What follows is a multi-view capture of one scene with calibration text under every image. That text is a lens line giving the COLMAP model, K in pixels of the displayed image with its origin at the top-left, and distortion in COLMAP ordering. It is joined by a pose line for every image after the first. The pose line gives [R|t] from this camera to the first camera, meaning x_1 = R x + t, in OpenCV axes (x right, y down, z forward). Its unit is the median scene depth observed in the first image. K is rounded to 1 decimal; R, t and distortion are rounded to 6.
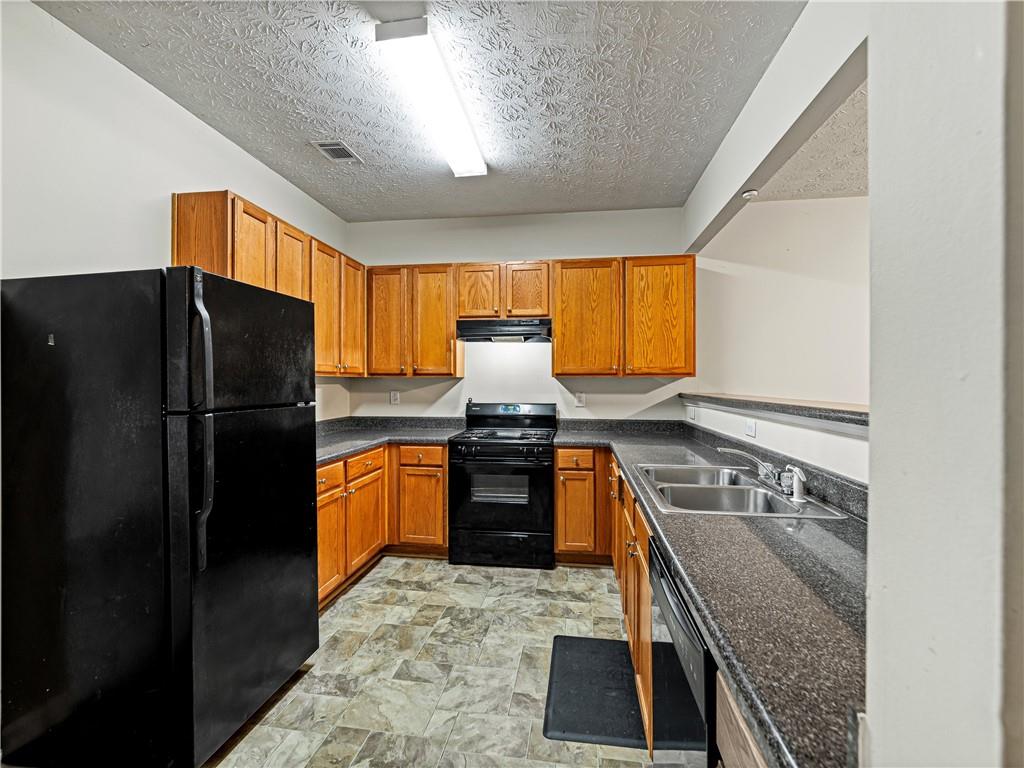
lens RADIAL K [[457.2, 0, 515.6], [0, 457.2, 382.2], [0, 0, 1]] dist [0.004394, -0.000789]
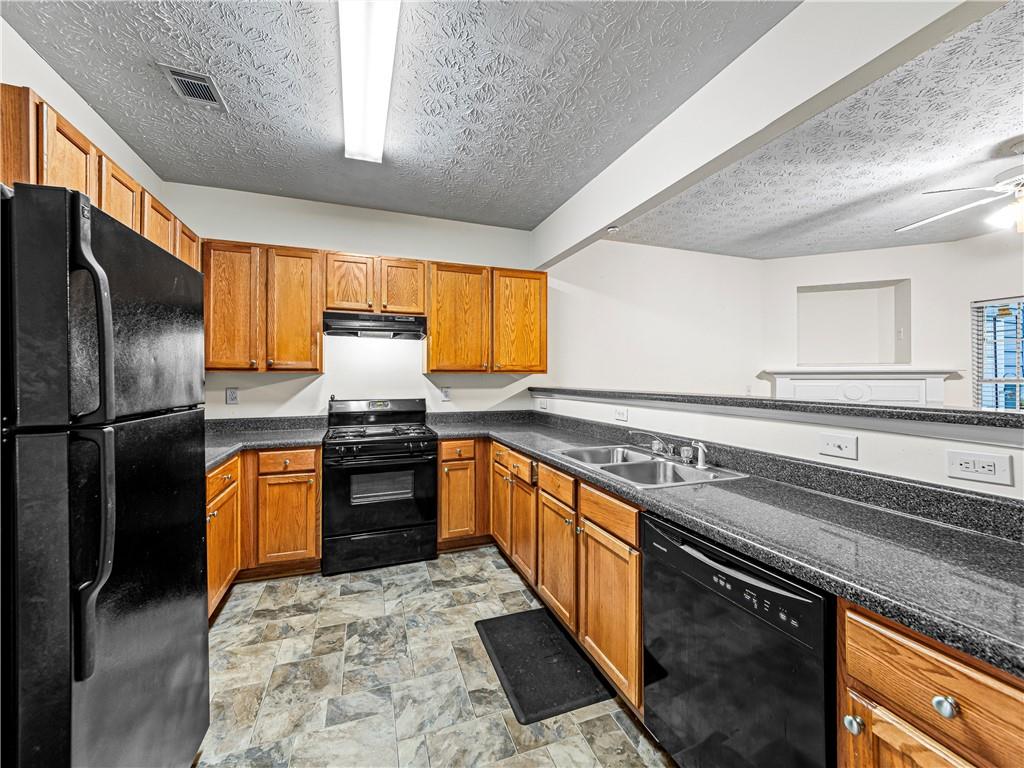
lens RADIAL K [[404.4, 0, 511.8], [0, 404.4, 376.0], [0, 0, 1]] dist [-0.000647, 0.000198]
pose [[0.884461, 0.001625, 0.466611, -0.191077], [0.001101, 0.999984, -0.005571, 0.000455], [-0.466613, 0.005441, 0.884445, 0.105041]]
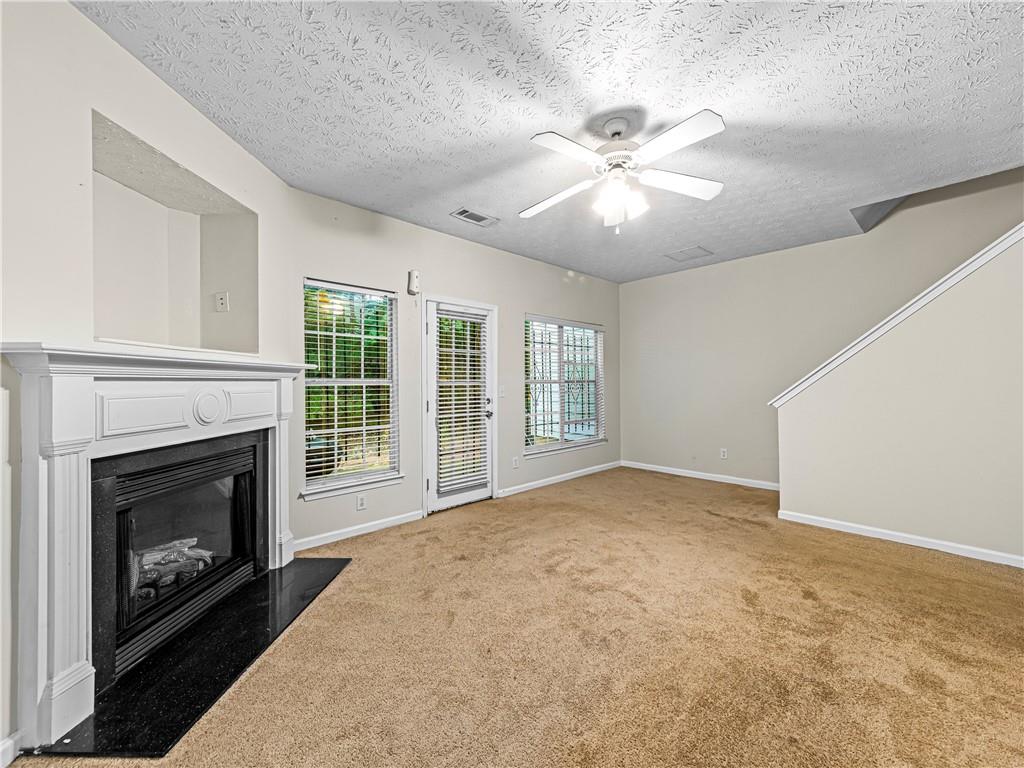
lens RADIAL K [[404.4, 0, 512.0], [0, 404.4, 381.9], [0, 0, 1]] dist [-0.000647, 0.000198]
pose [[-0.776486, 0.003591, 0.630124, 0.686507], [0.005371, 0.999985, 0.000920, 0.011311], [-0.630112, 0.004099, -0.776494, 0.980405]]
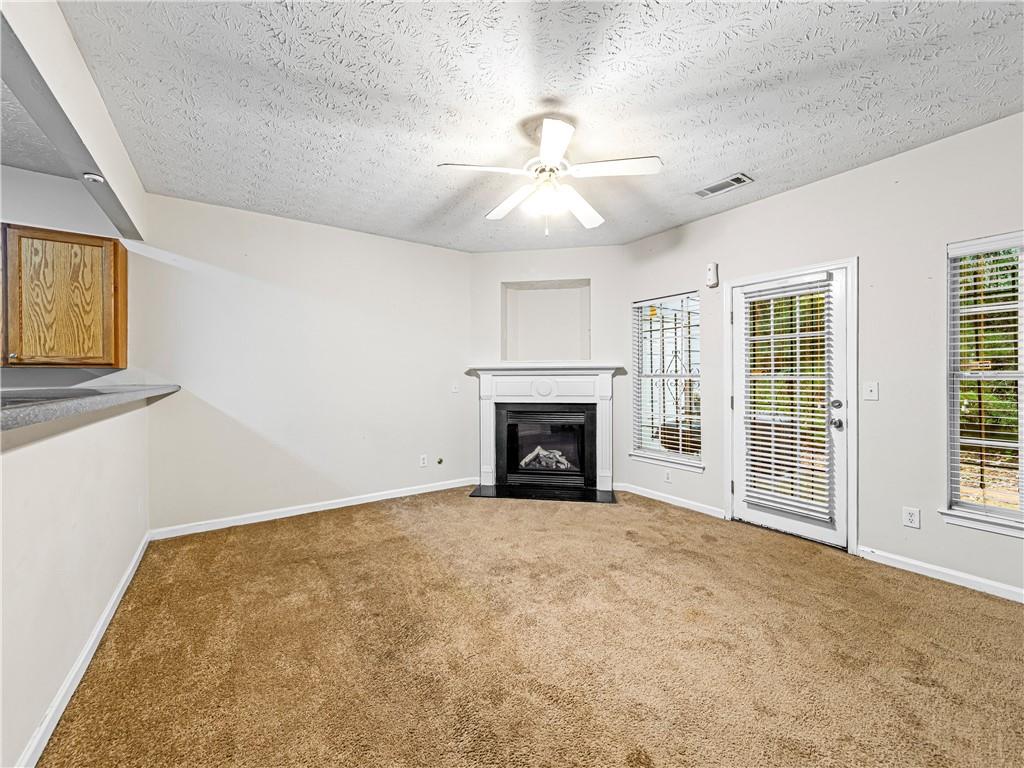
lens RADIAL K [[404.4, 0, 502.8], [0, 404.4, 377.6], [0, 0, 1]] dist [-0.000647, 0.000198]
pose [[0.743266, -0.002999, 0.668989, 0.435498], [0.005013, 0.999987, -0.001088, 0.013811], [-0.668977, 0.004162, 0.743271, -0.160215]]
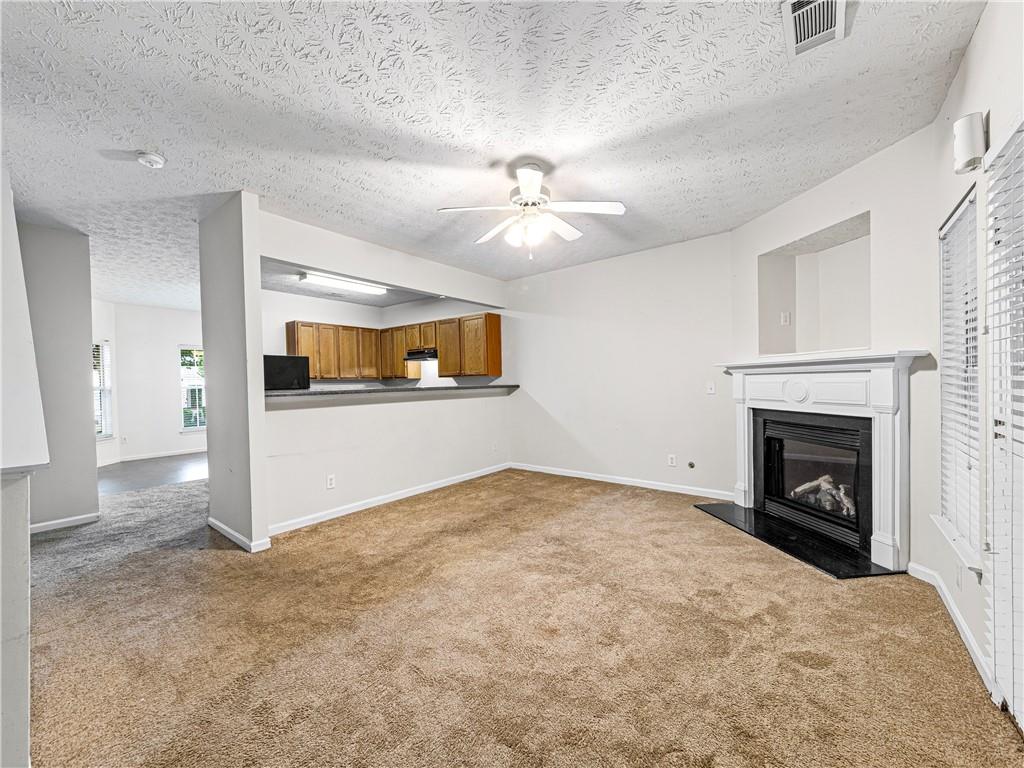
lens RADIAL K [[404.4, 0, 502.9], [0, 404.4, 388.5], [0, 0, 1]] dist [-0.000647, 0.000198]
pose [[0.857581, -0.005642, -0.514319, 1.356507], [0.014836, 0.999795, 0.013772, 0.018725], [0.514135, -0.019441, 0.857489, -0.438506]]
